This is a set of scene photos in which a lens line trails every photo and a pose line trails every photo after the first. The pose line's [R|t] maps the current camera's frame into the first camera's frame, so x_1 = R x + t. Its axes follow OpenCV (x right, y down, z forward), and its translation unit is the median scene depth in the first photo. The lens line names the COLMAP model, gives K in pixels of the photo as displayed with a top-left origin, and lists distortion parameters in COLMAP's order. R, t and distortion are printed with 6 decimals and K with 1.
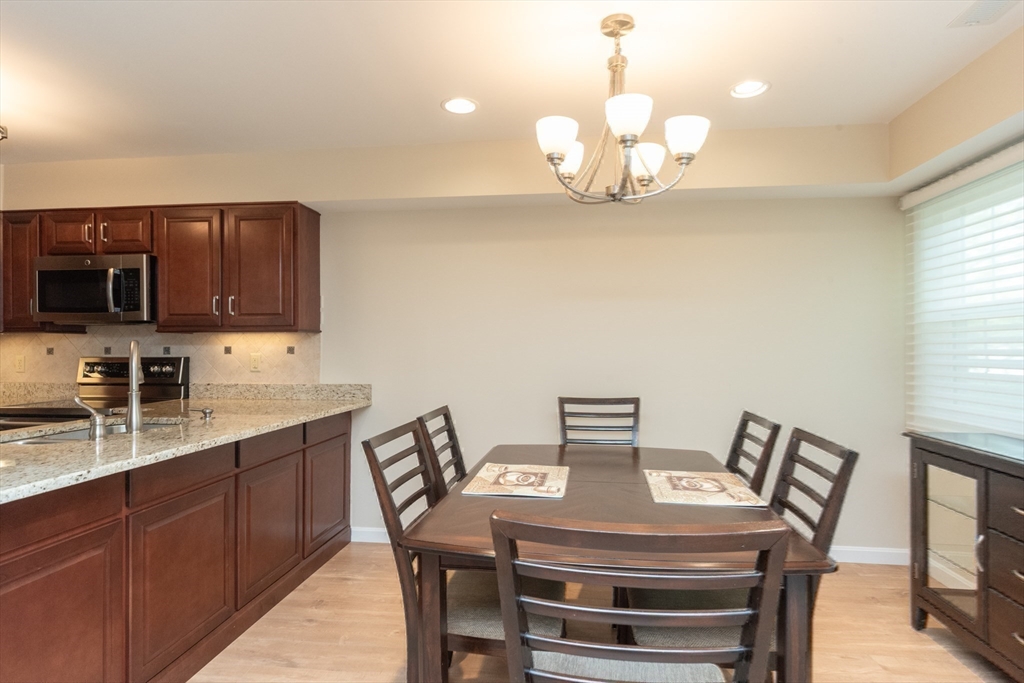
lens RADIAL K [[551.7, 0, 510.9], [0, 551.7, 345.1], [0, 0, 1]] dist [0.000100, 0.000467]
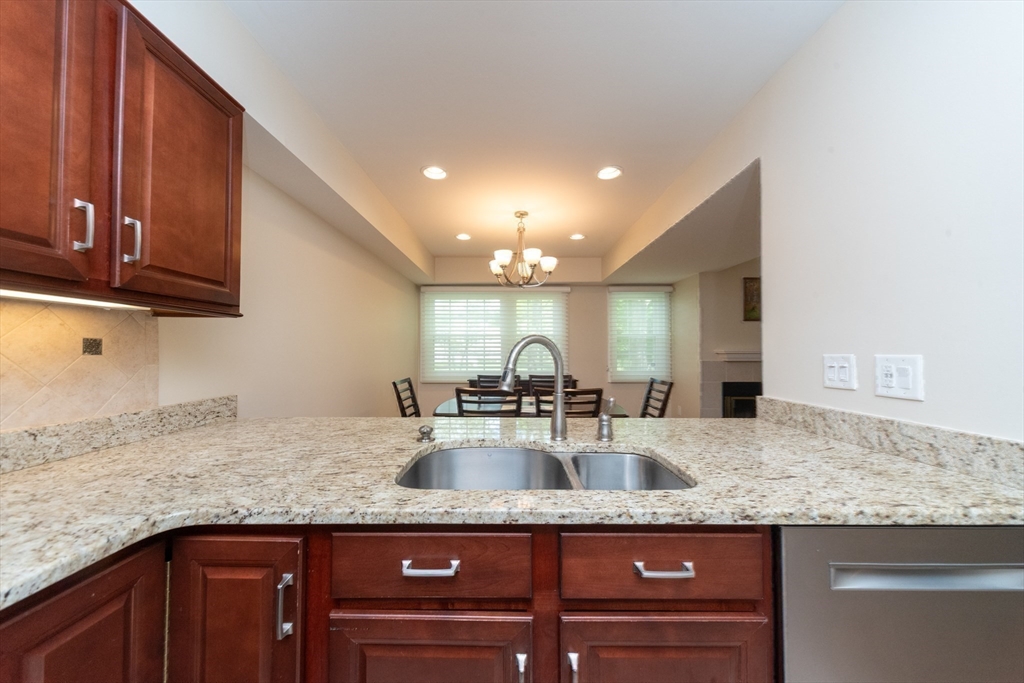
lens RADIAL K [[355.5, 0, 508.9], [0, 355.5, 344.6], [0, 0, 1]] dist [0.003673, 0.000083]
pose [[-0.115225, 0.019313, 0.993152, -0.800885], [-0.009278, 0.999746, -0.020518, 0.011687], [-0.993296, -0.011579, -0.115017, 0.733735]]
